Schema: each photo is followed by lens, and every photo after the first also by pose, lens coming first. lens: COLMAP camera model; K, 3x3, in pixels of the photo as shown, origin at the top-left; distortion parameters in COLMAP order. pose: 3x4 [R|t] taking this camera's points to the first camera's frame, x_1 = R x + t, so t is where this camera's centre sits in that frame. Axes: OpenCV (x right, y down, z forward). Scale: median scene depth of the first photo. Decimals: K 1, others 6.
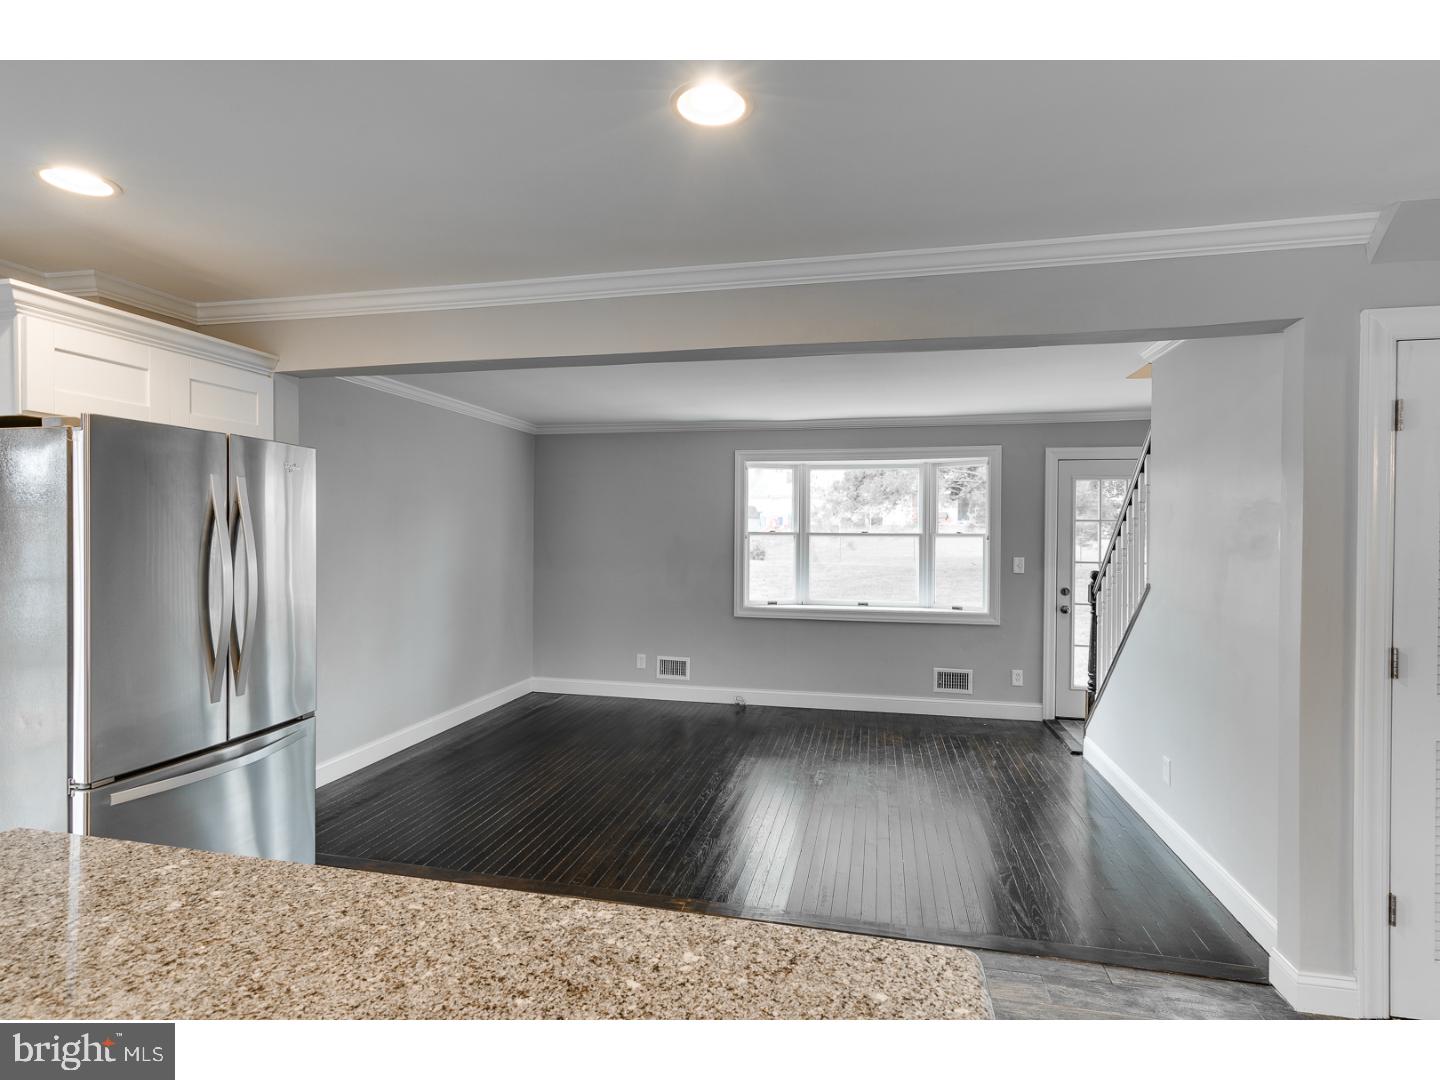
lens RADIAL K [[733.9, 0, 716.2], [0, 733.9, 535.3], [0, 0, 1]] dist [-0.002625, 0.001491]
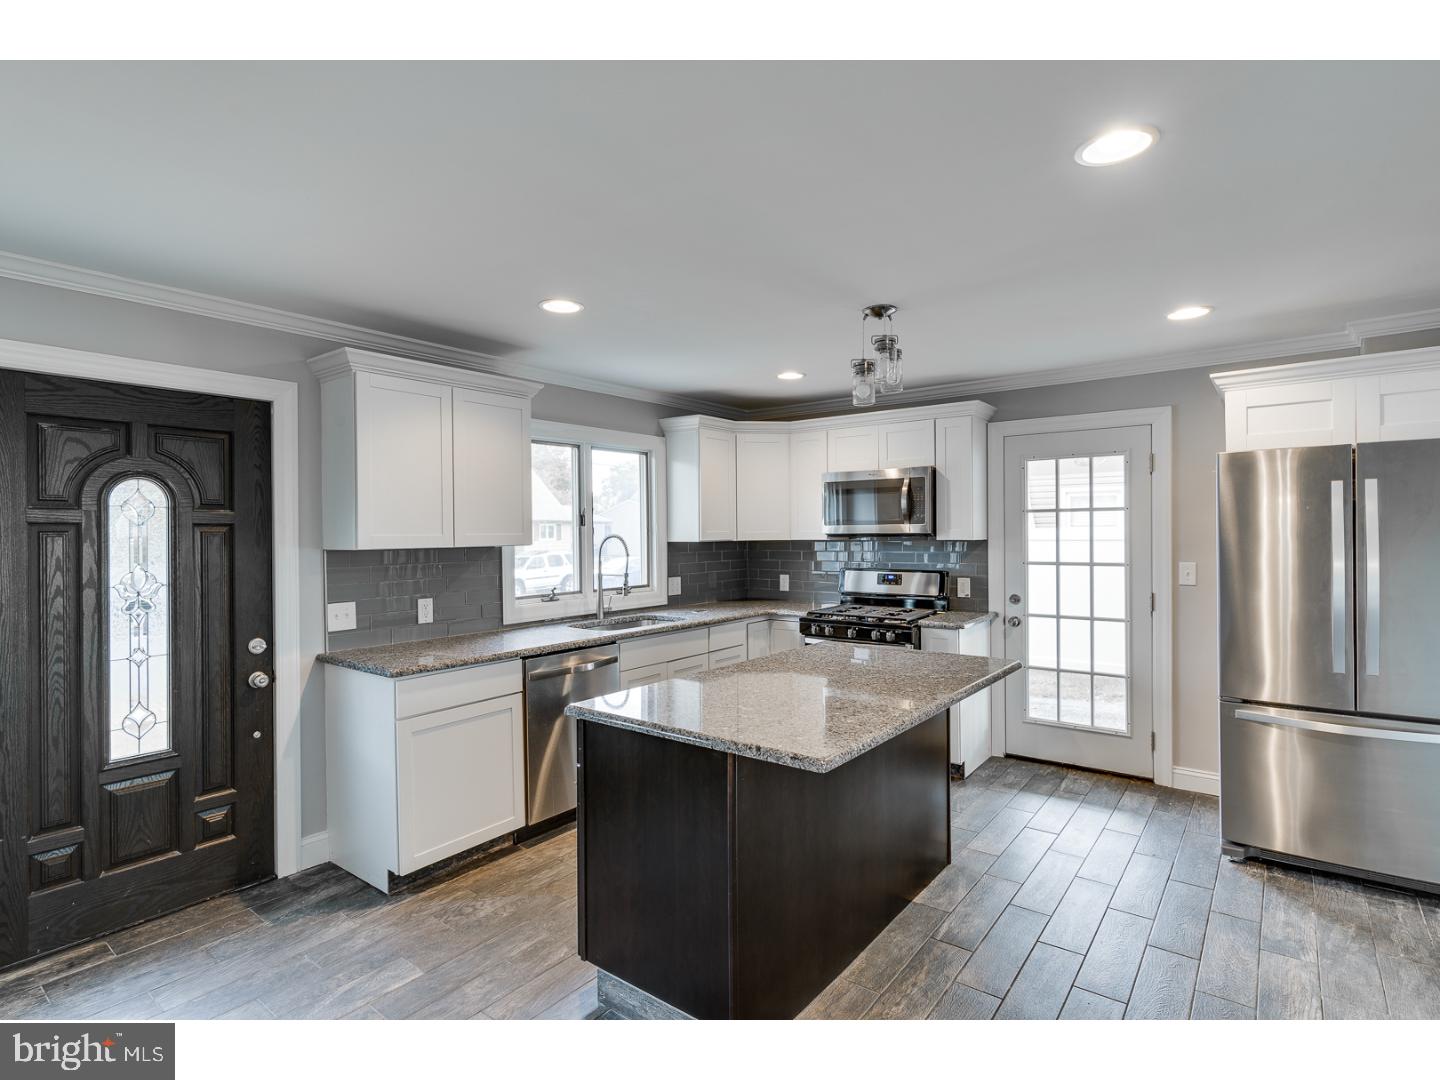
lens RADIAL K [[733.9, 0, 711.7], [0, 733.9, 534.2], [0, 0, 1]] dist [-0.002625, 0.001491]
pose [[-0.416235, 0.004204, -0.909247, 0.810319], [0.007724, 0.999970, 0.001087, -0.005888], [0.909224, -0.006571, -0.416255, 0.557570]]
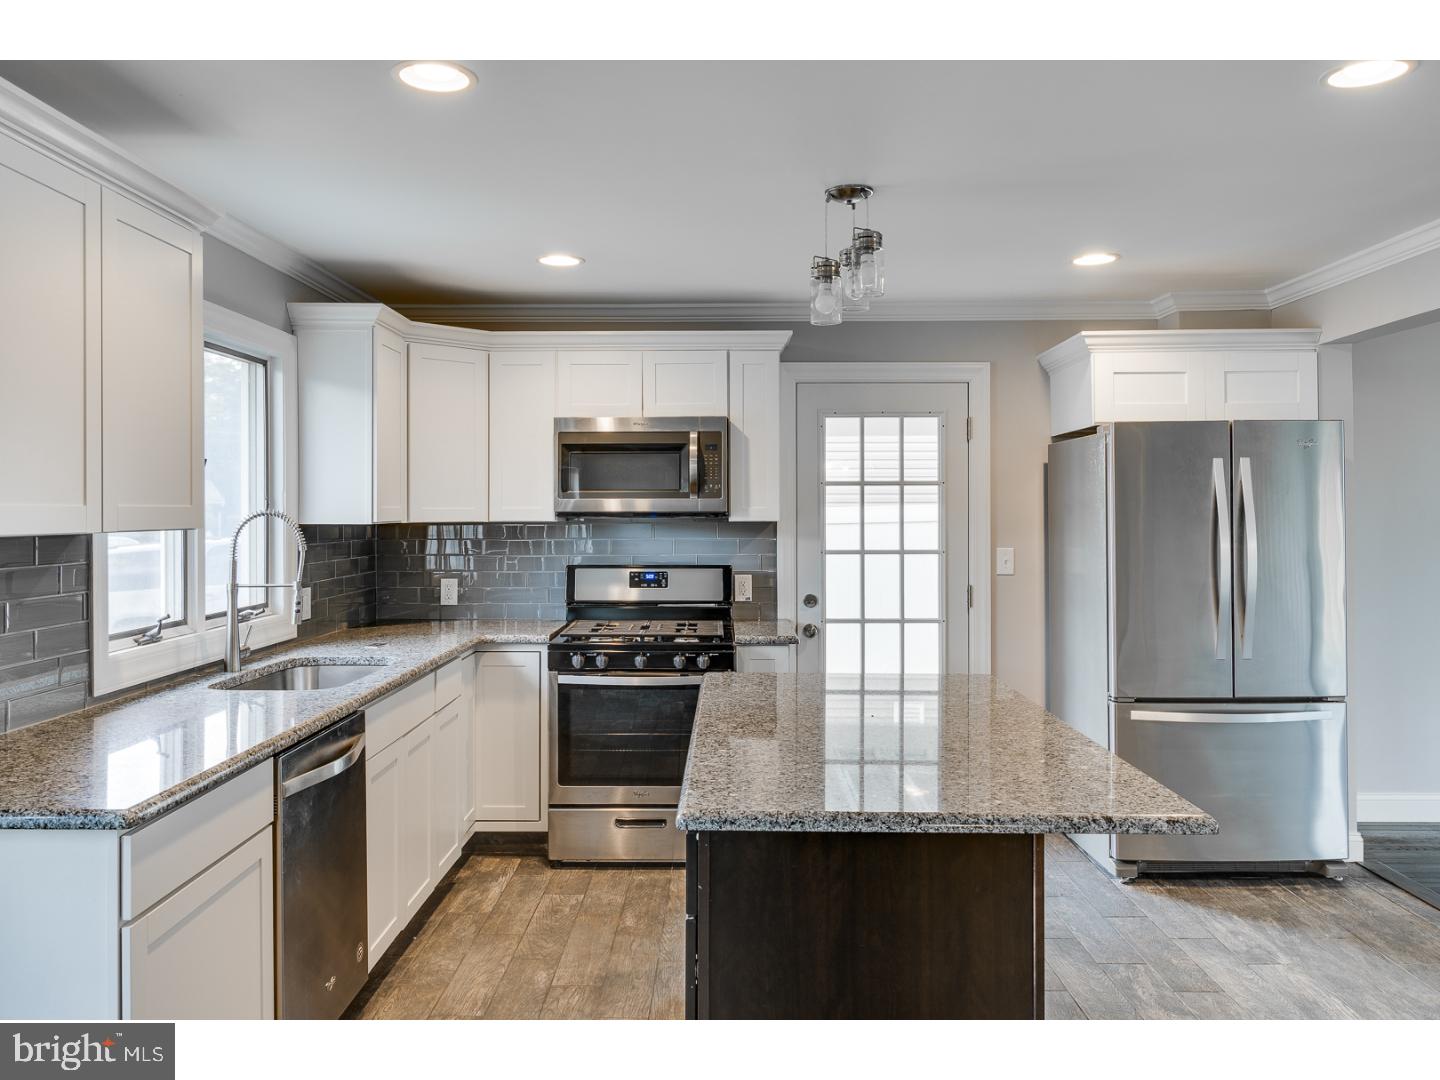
lens RADIAL K [[1096.9, 0, 716.8], [0, 1096.9, 511.3], [0, 0, 1]] dist [0.006645, -0.009583]
pose [[0.213523, -0.001441, -0.976937, 0.798274], [0.001524, 0.999998, -0.001142, -0.001130], [0.976937, -0.001245, 0.213525, -0.120254]]
